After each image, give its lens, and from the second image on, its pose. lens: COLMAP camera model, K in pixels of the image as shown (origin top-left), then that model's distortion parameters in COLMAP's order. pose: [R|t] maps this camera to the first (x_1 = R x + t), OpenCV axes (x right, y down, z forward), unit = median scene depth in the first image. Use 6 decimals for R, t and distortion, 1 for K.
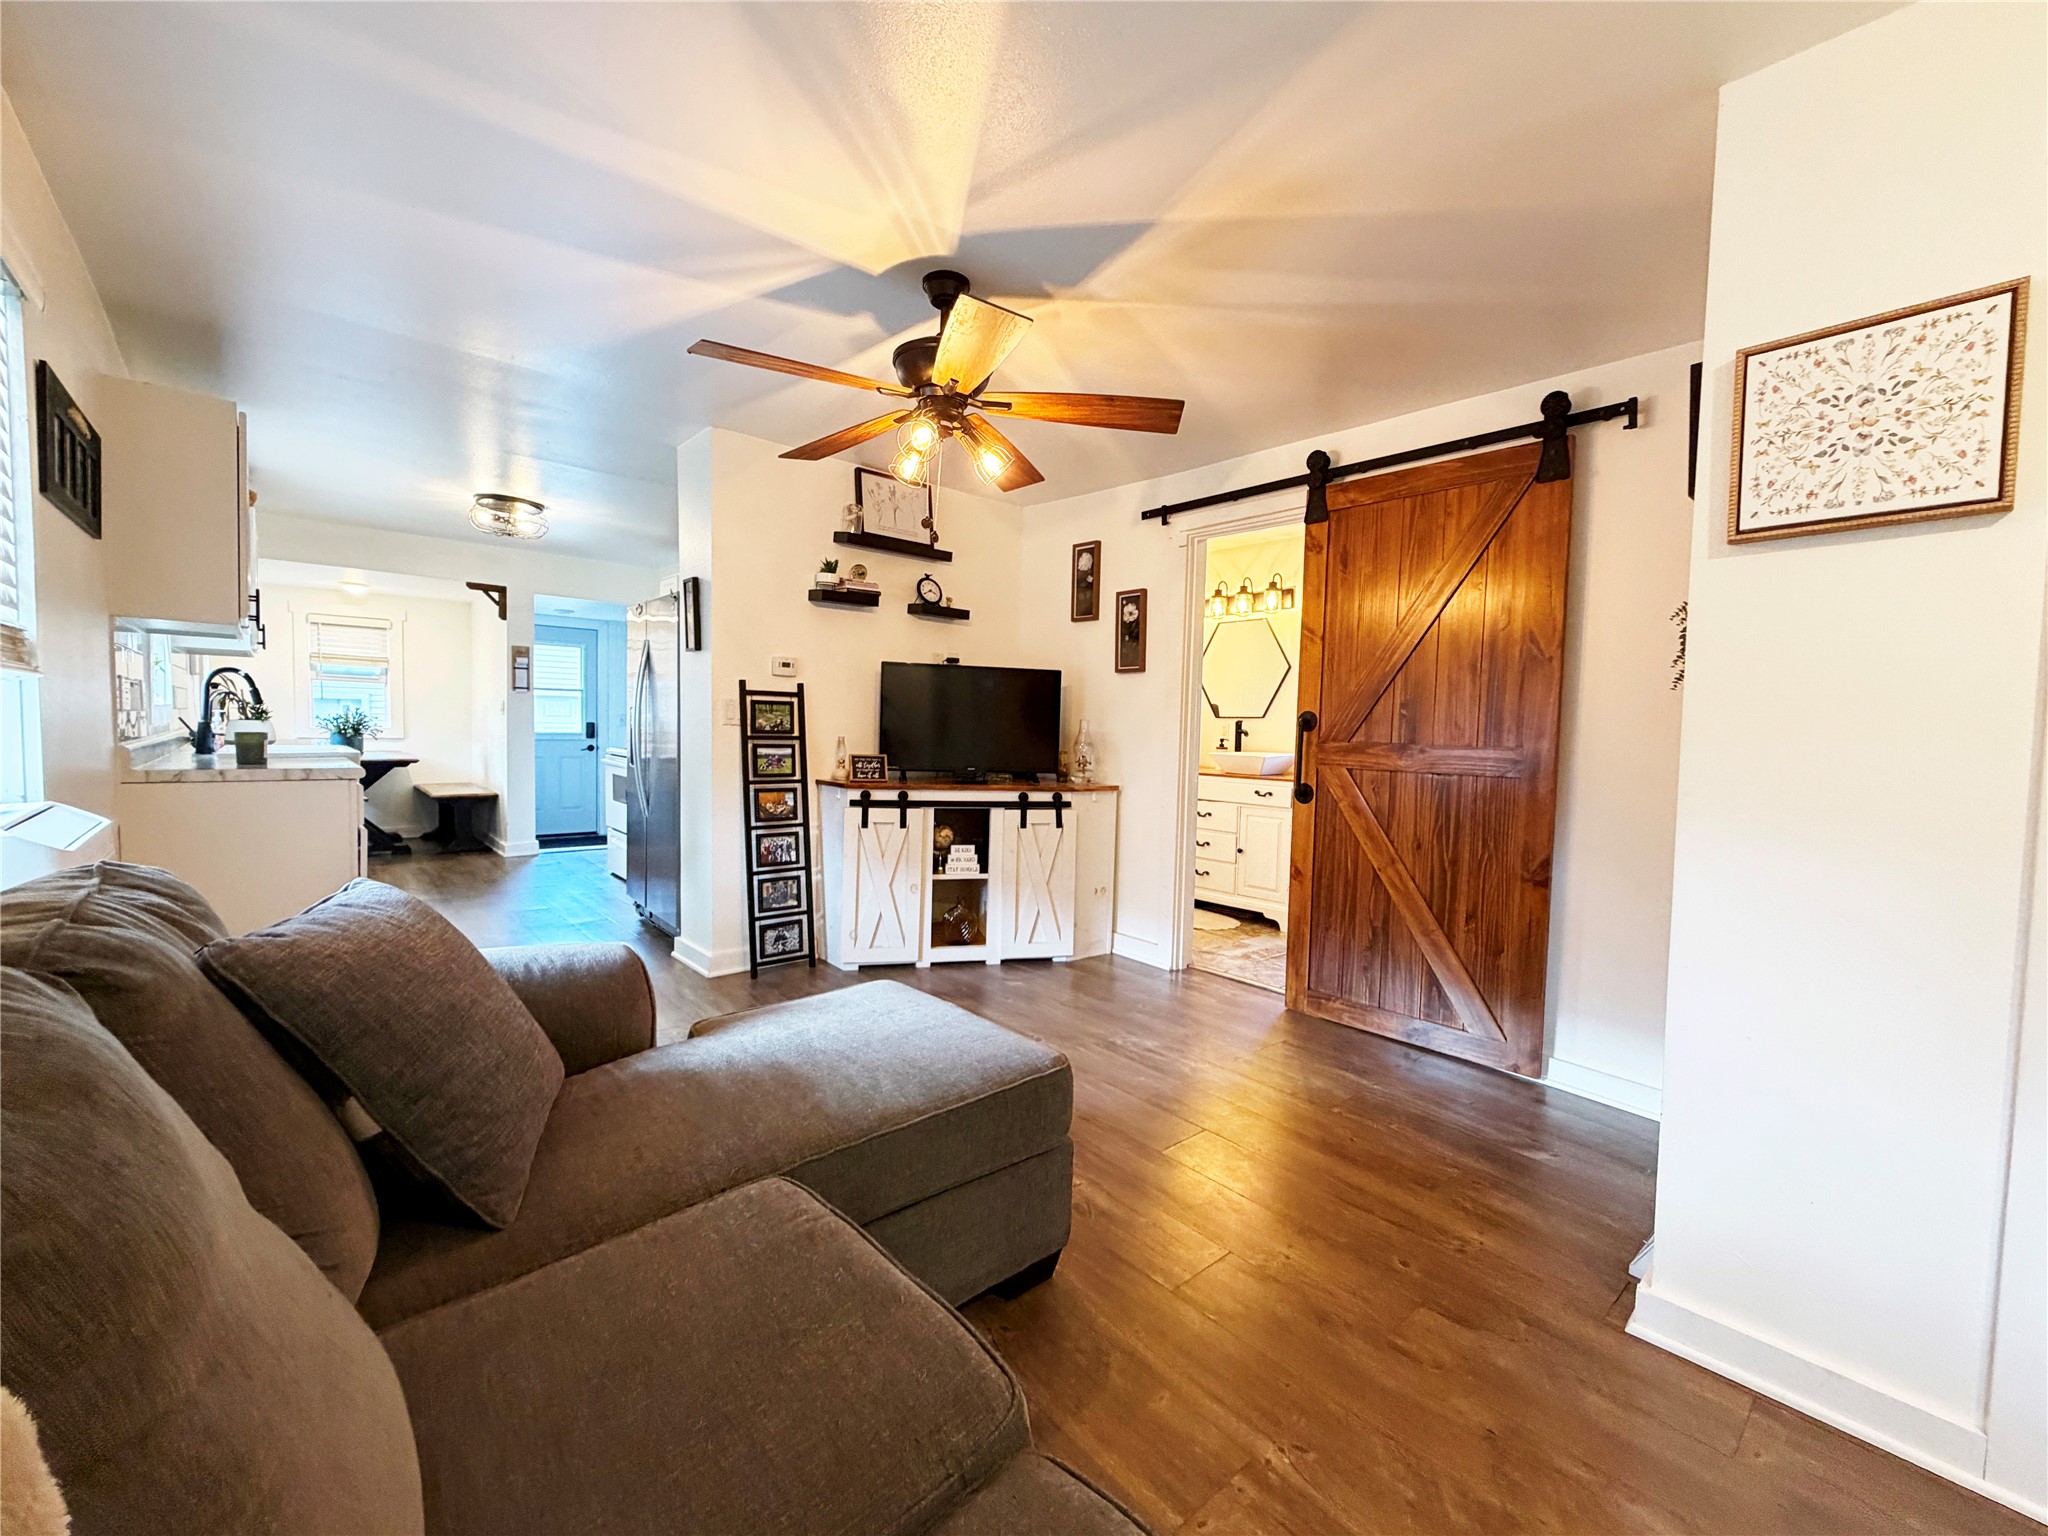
lens RADIAL K [[843.3, 0, 1026.4], [0, 843.3, 768.2], [0, 0, 1]] dist [0.001337, -0.000373]
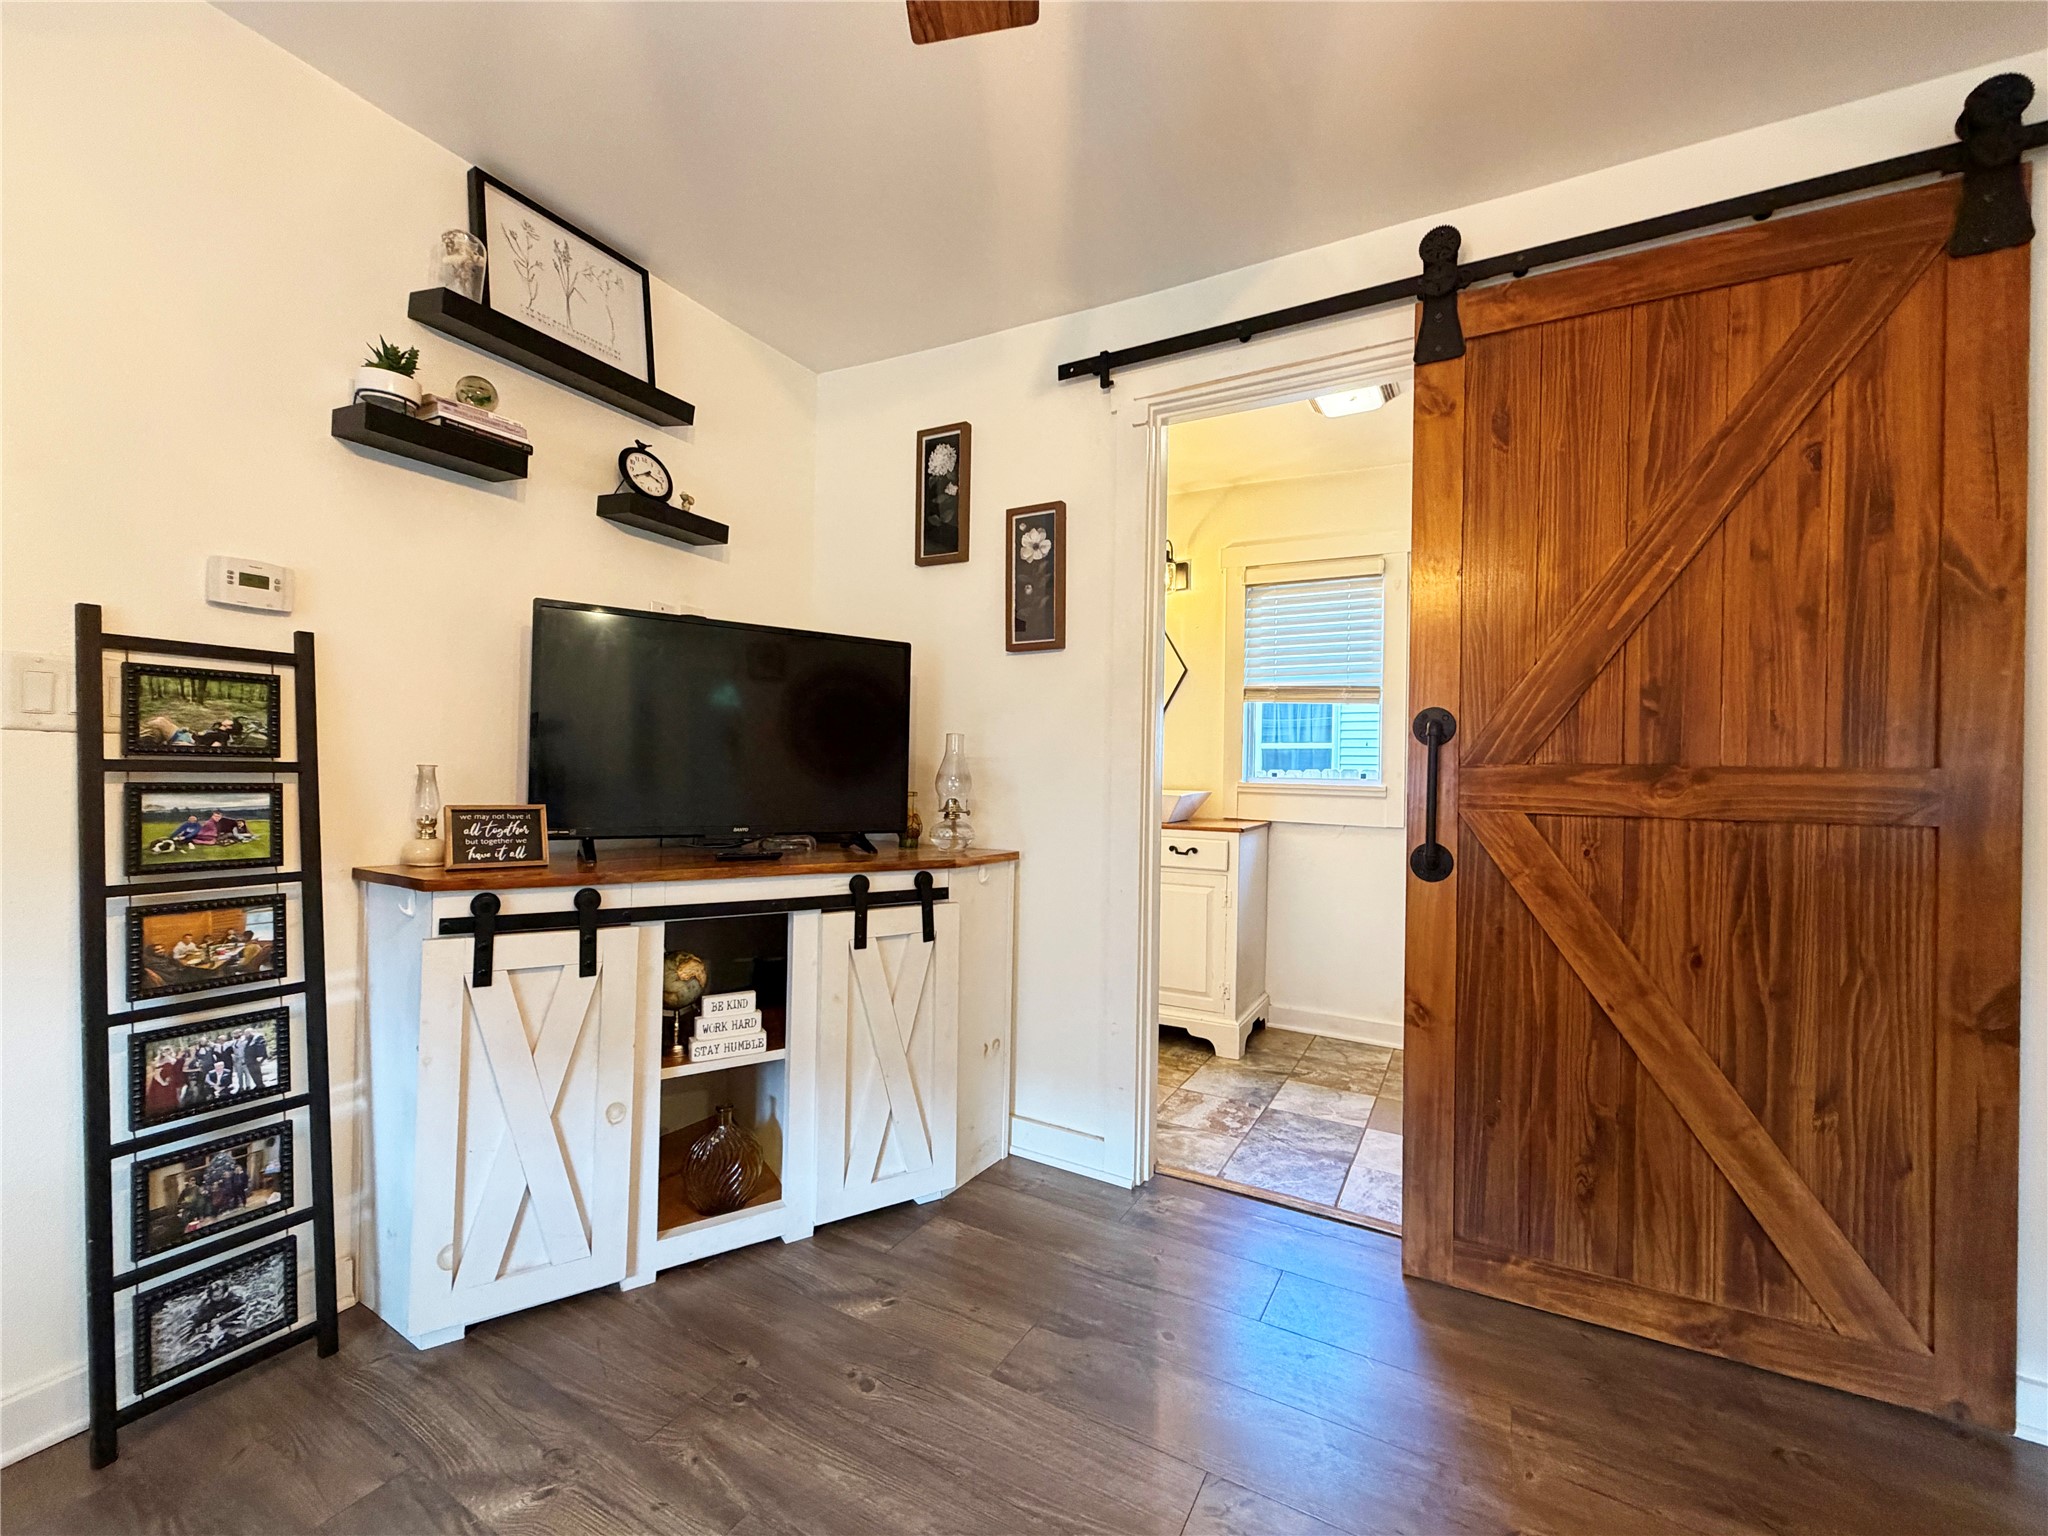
lens RADIAL K [[843.3, 0, 1025.8], [0, 843.3, 769.0], [0, 0, 1]] dist [0.001337, -0.000373]
pose [[0.943512, -0.006658, 0.331272, -0.075466], [0.022625, 0.998759, -0.044366, -0.009500], [-0.330566, 0.049355, 0.942492, 0.502778]]
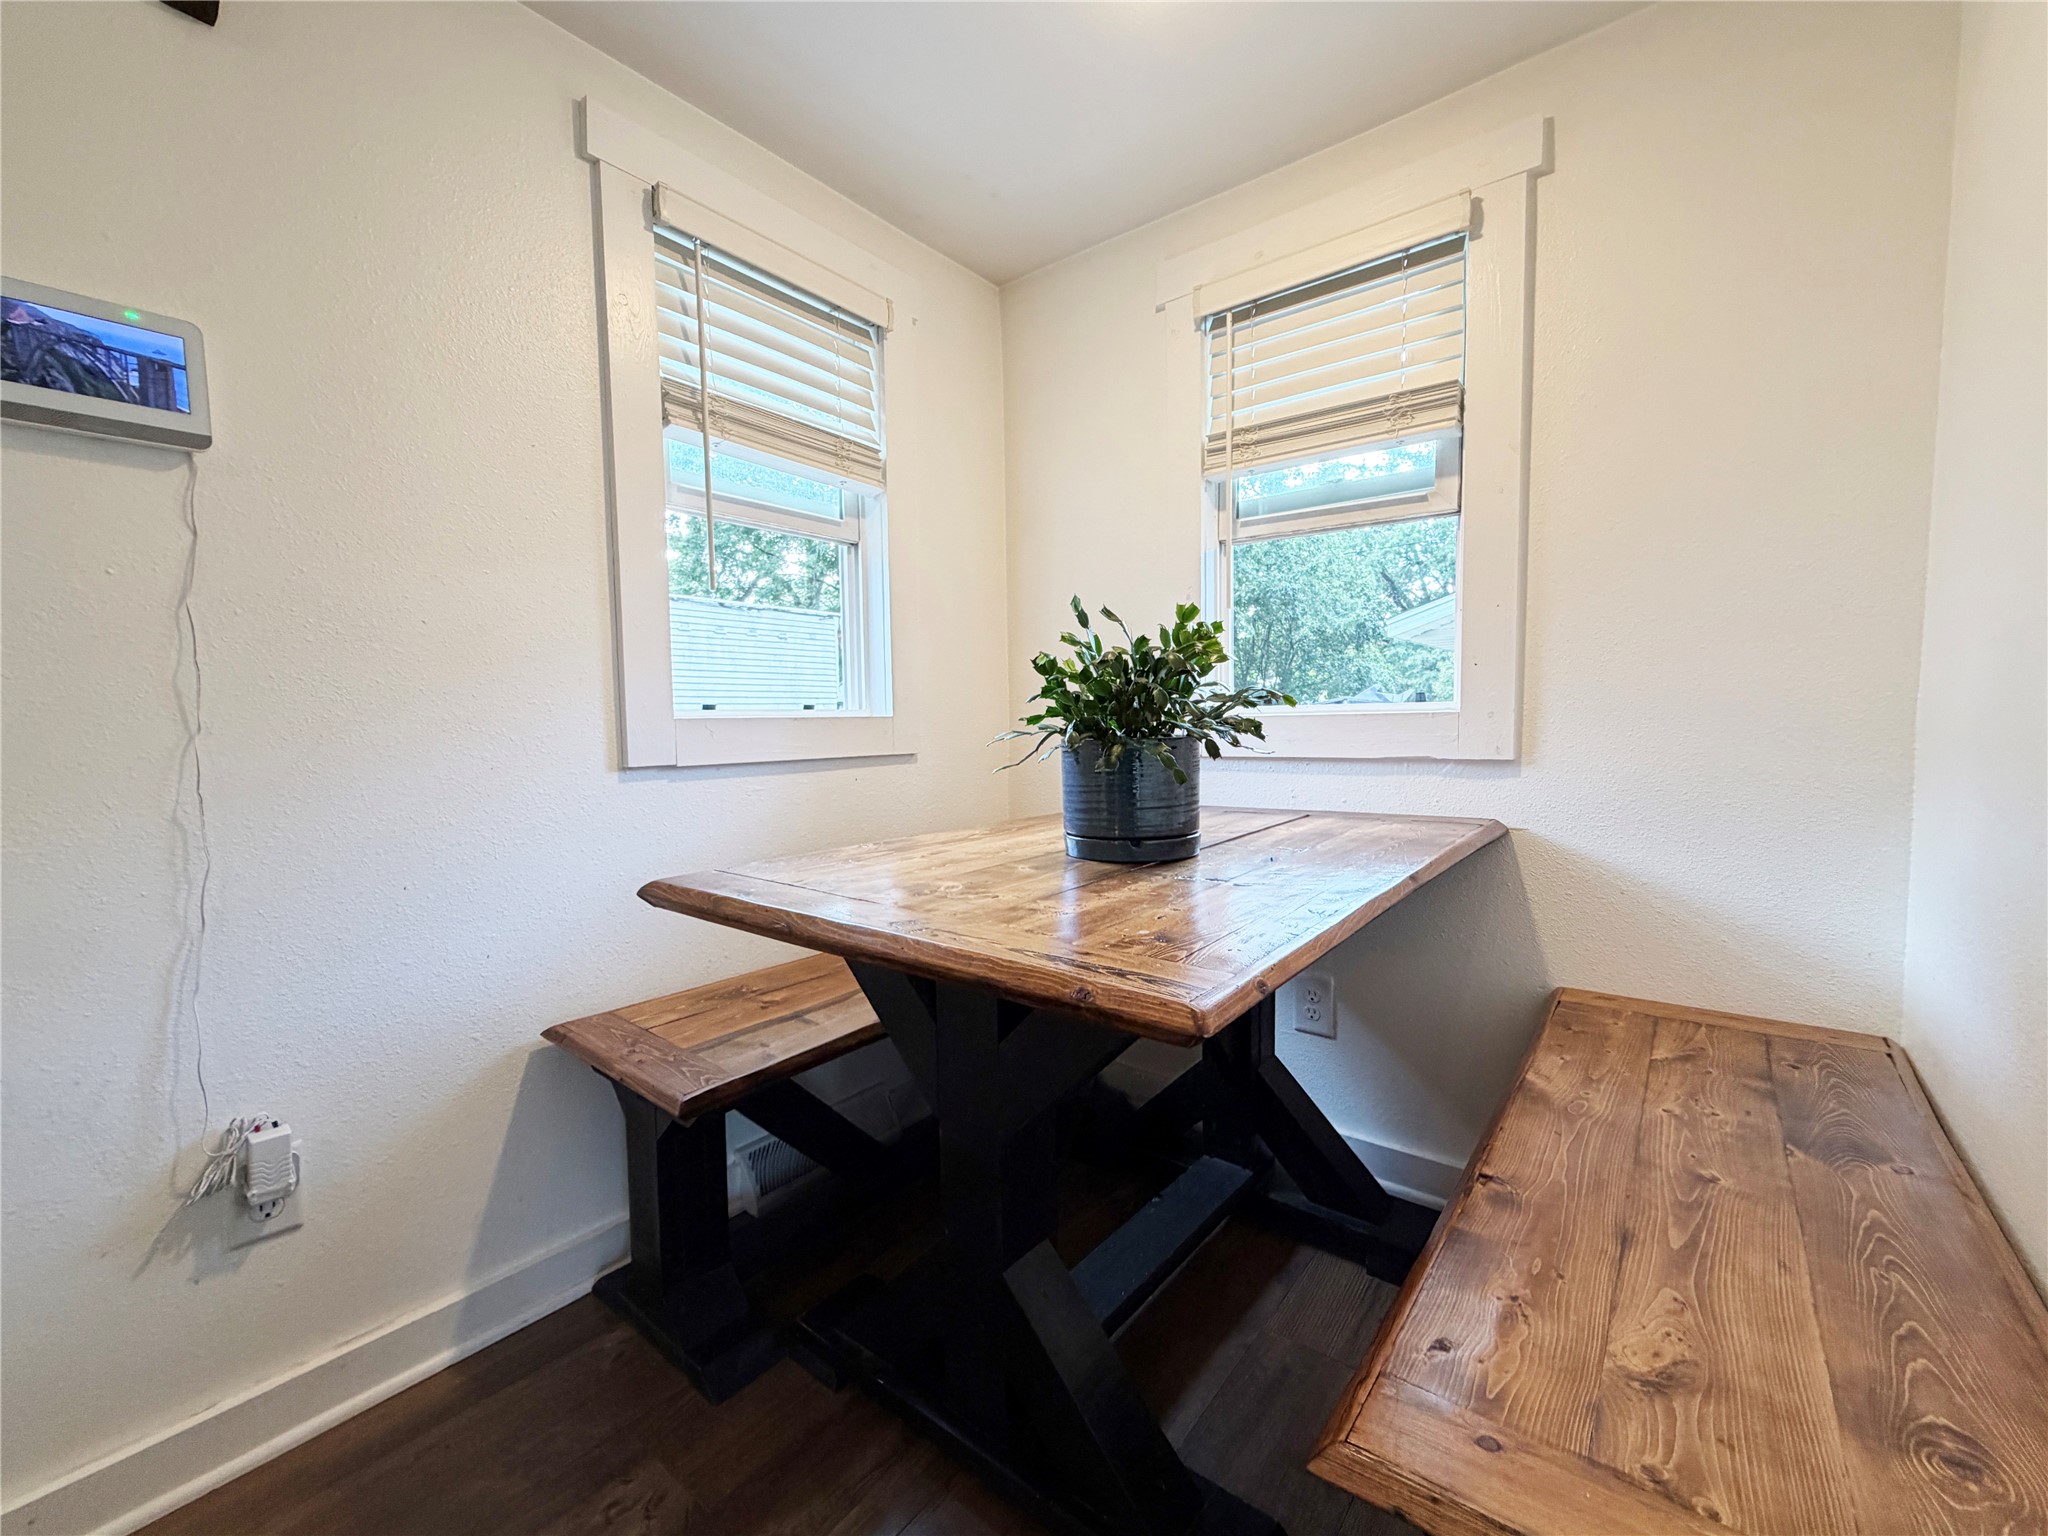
lens RADIAL K [[843.3, 0, 1029.5], [0, 843.3, 776.0], [0, 0, 1]] dist [0.001337, -0.000373]
pose [[0.176902, 0.040492, -0.983395, -1.027910], [-0.033311, 0.998827, 0.035135, -0.064986], [0.983665, 0.026543, 0.178044, 1.567675]]
